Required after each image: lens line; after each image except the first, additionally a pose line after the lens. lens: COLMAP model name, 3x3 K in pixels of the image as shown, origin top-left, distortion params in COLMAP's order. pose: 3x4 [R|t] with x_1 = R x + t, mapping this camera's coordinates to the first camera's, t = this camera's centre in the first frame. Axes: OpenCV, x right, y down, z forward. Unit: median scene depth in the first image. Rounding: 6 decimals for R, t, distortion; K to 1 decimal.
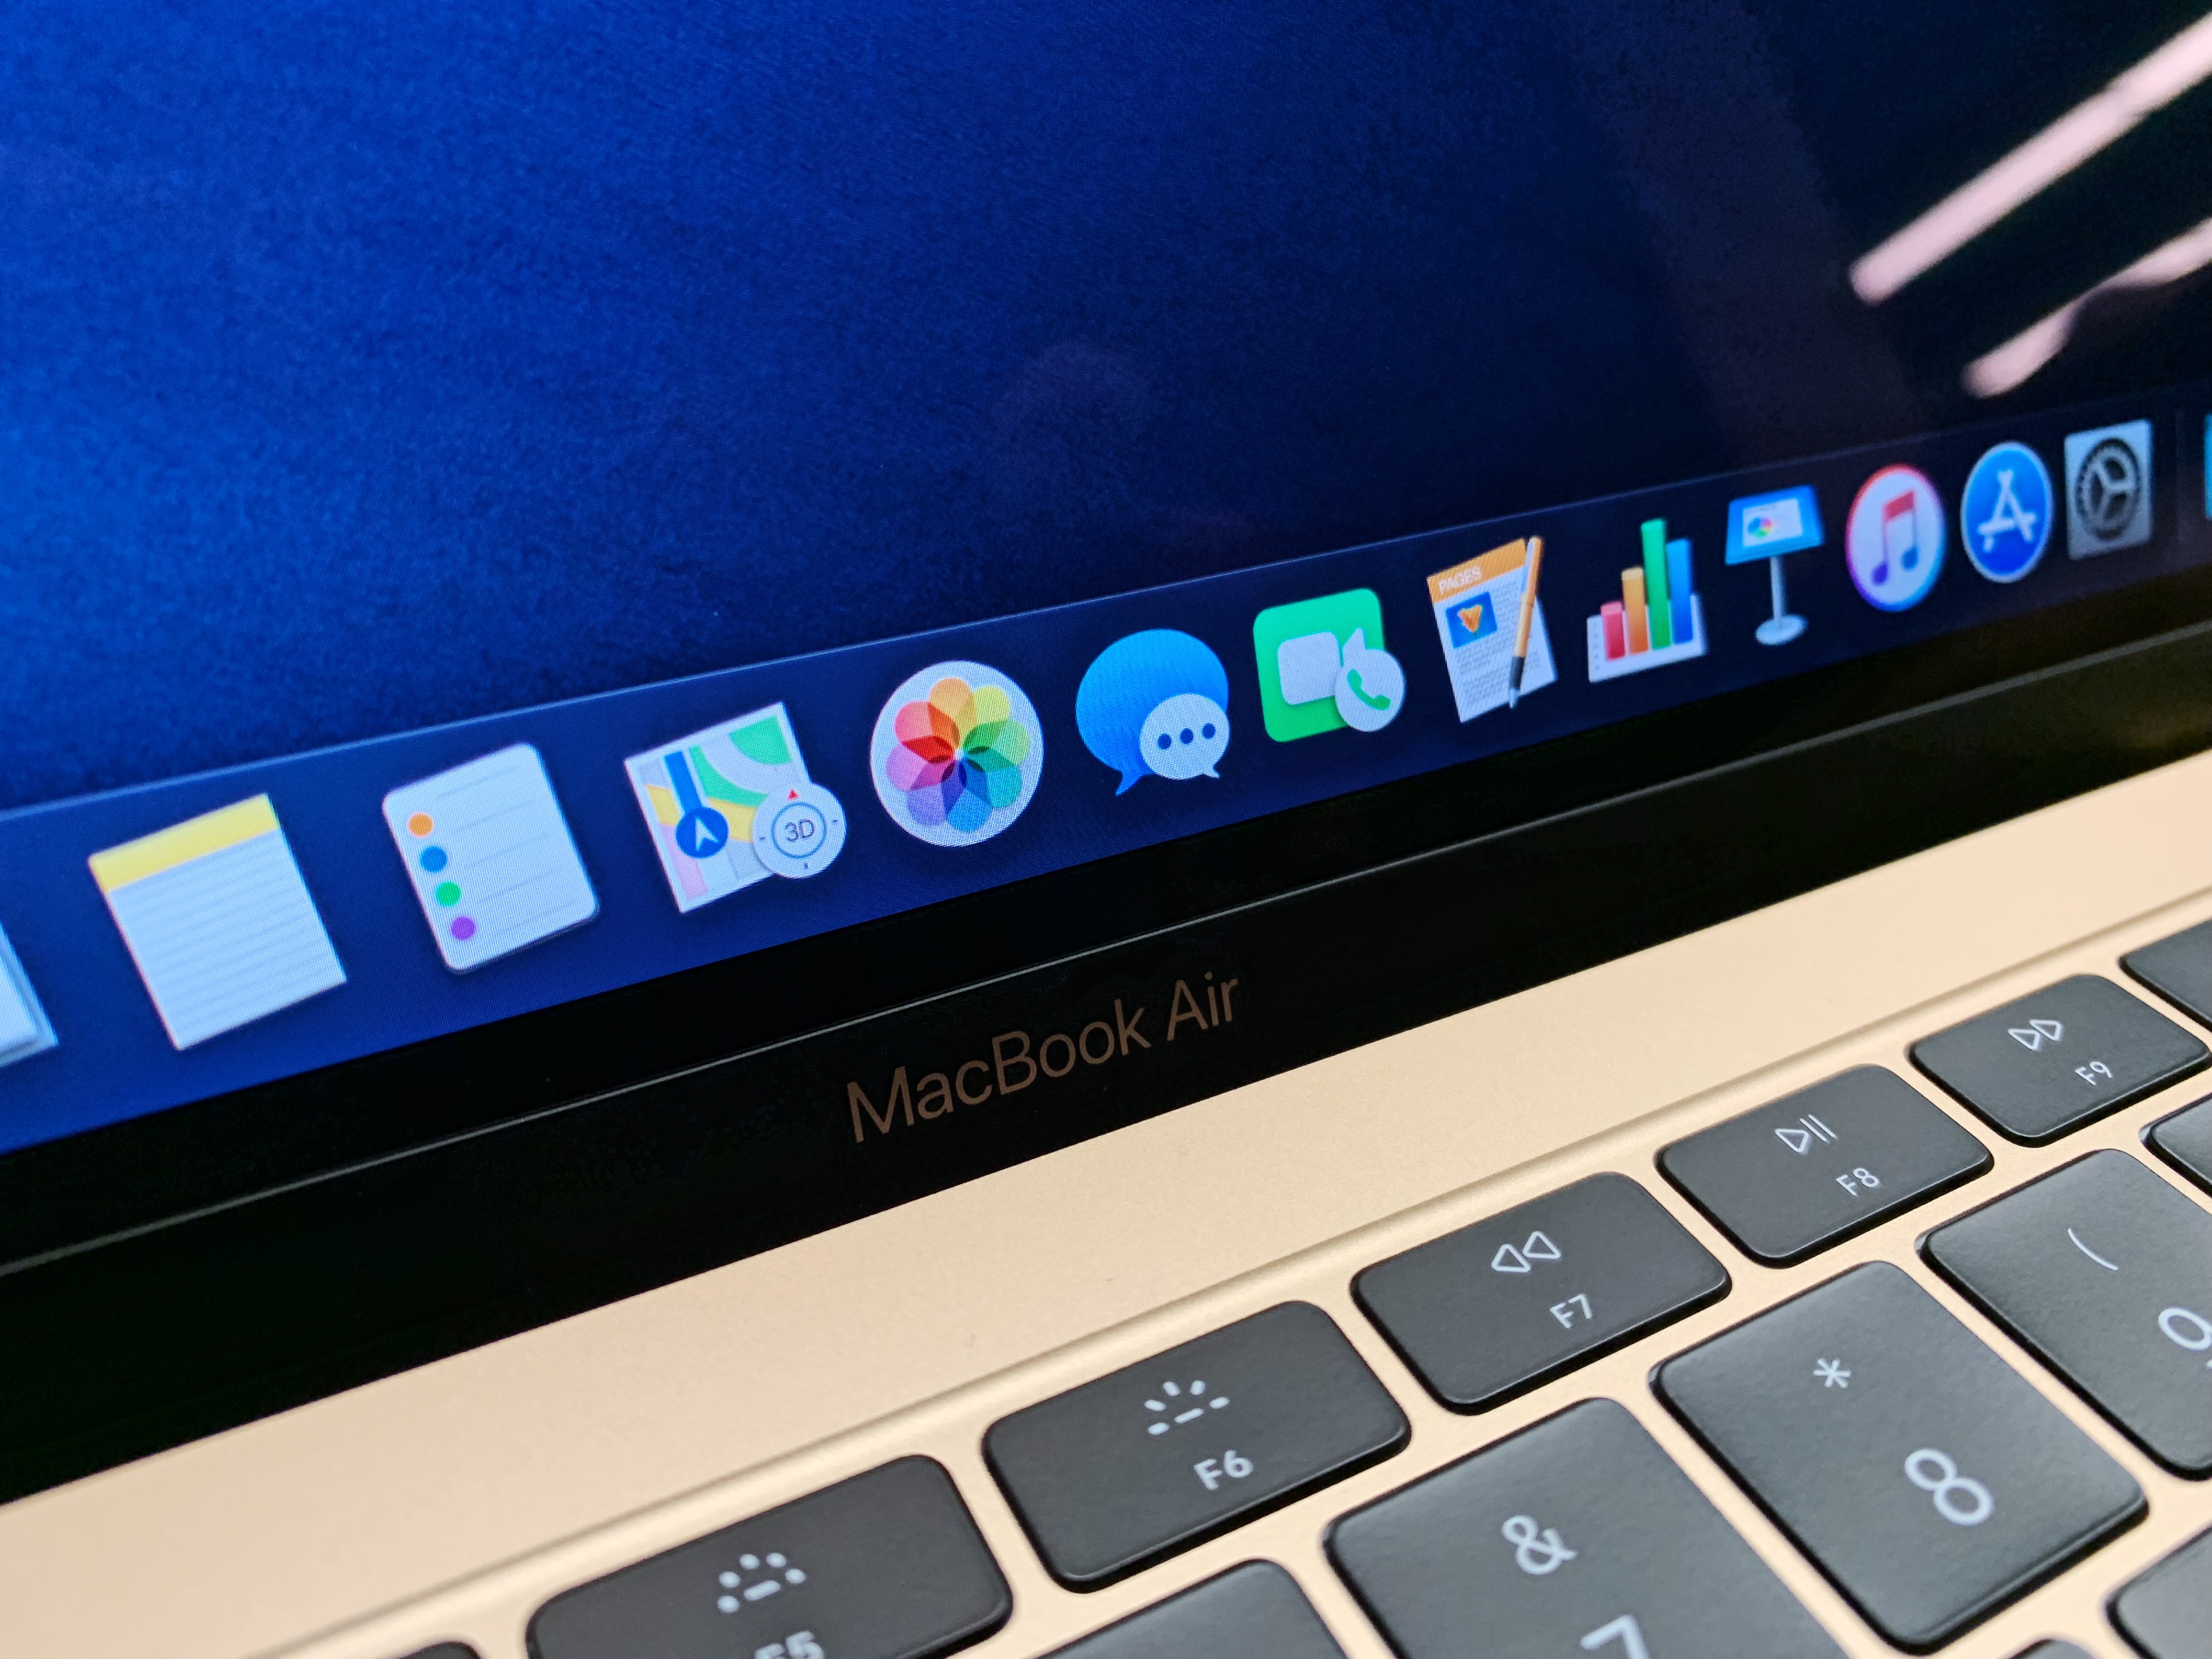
lens RADIAL K [[1857.3, 0, 1228.1], [0, 1857.3, 824.6], [0, 0, 1]] dist [0.009487, 0.001049]
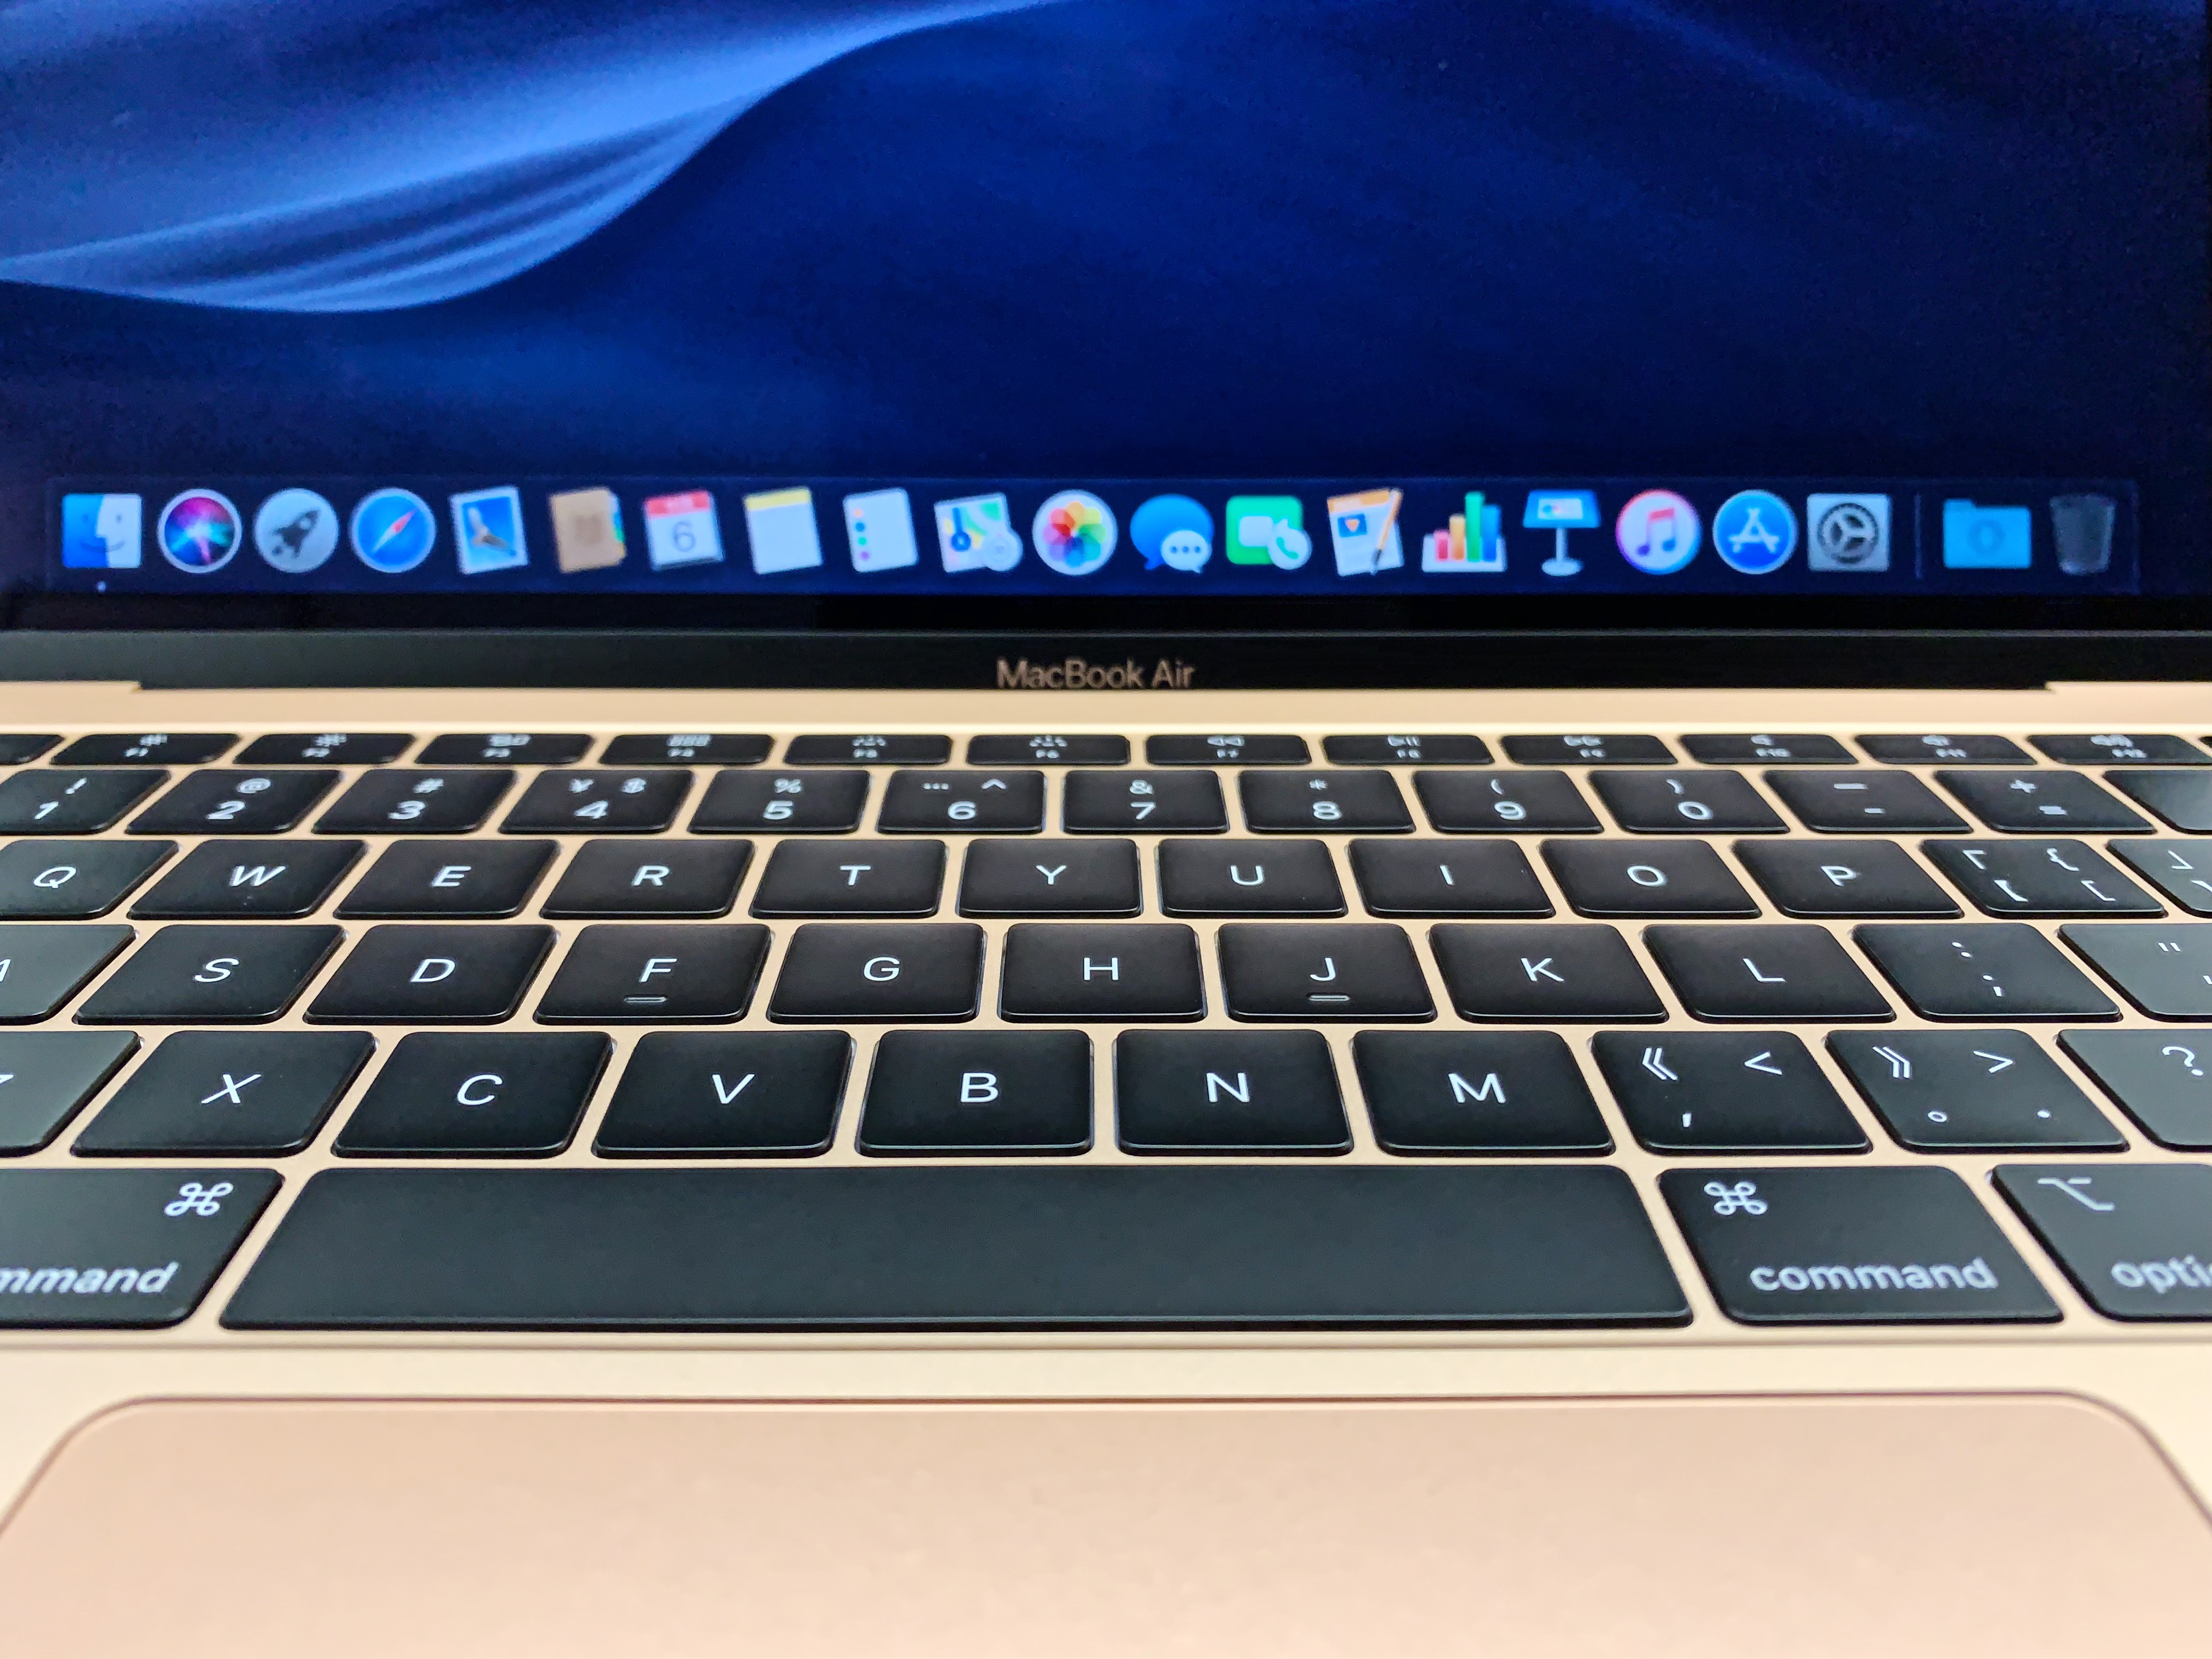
lens RADIAL K [[1857.3, 0, 1114.4], [0, 1857.3, 829.0], [0, 0, 1]] dist [0.009487, 0.001049]
pose [[0.872332, 0.126918, -0.472153, 0.892544], [-0.216828, 0.965982, -0.140939, 0.544173], [0.438204, 0.225322, 0.870177, -0.785182]]
